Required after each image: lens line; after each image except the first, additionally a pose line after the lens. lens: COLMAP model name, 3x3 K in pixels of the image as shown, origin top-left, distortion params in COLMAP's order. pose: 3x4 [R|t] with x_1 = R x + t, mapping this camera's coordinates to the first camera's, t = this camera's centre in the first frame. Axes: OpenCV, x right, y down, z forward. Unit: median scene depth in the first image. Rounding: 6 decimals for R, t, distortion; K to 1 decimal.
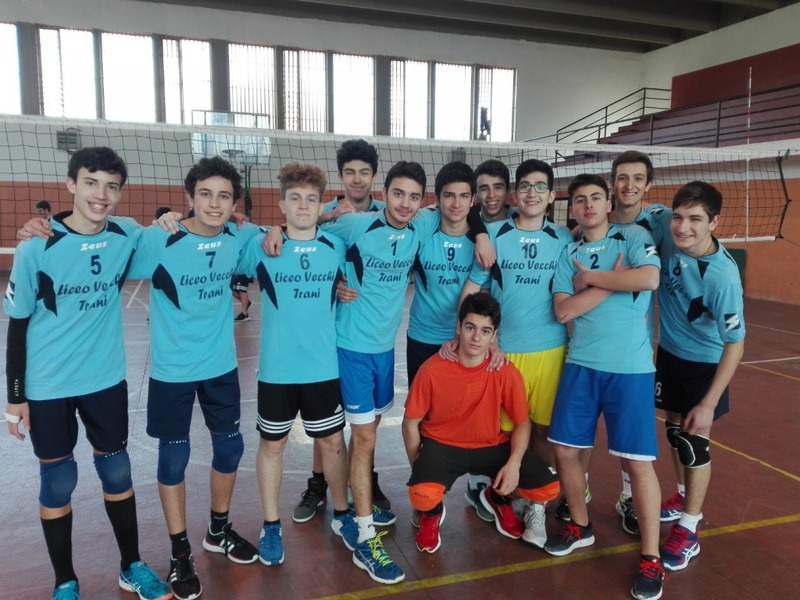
lens RADIAL K [[653.8, 0, 414.2], [0, 653.8, 300.9], [0, 0, 1]] dist [0.127352, -0.219603]
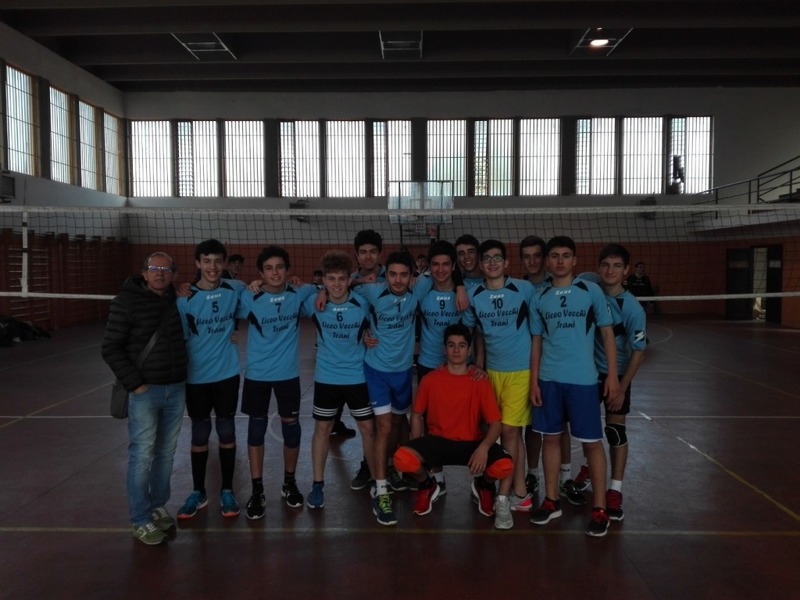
lens RADIAL K [[679.9, 0, 399.8], [0, 679.9, 319.0], [0, 0, 1]] dist [0.003616, 0.000813]
pose [[0.932785, 0.012794, -0.360206, 0.500762], [-0.030834, 0.998539, -0.044382, 0.028002], [0.359112, 0.052506, 0.931816, -0.407471]]
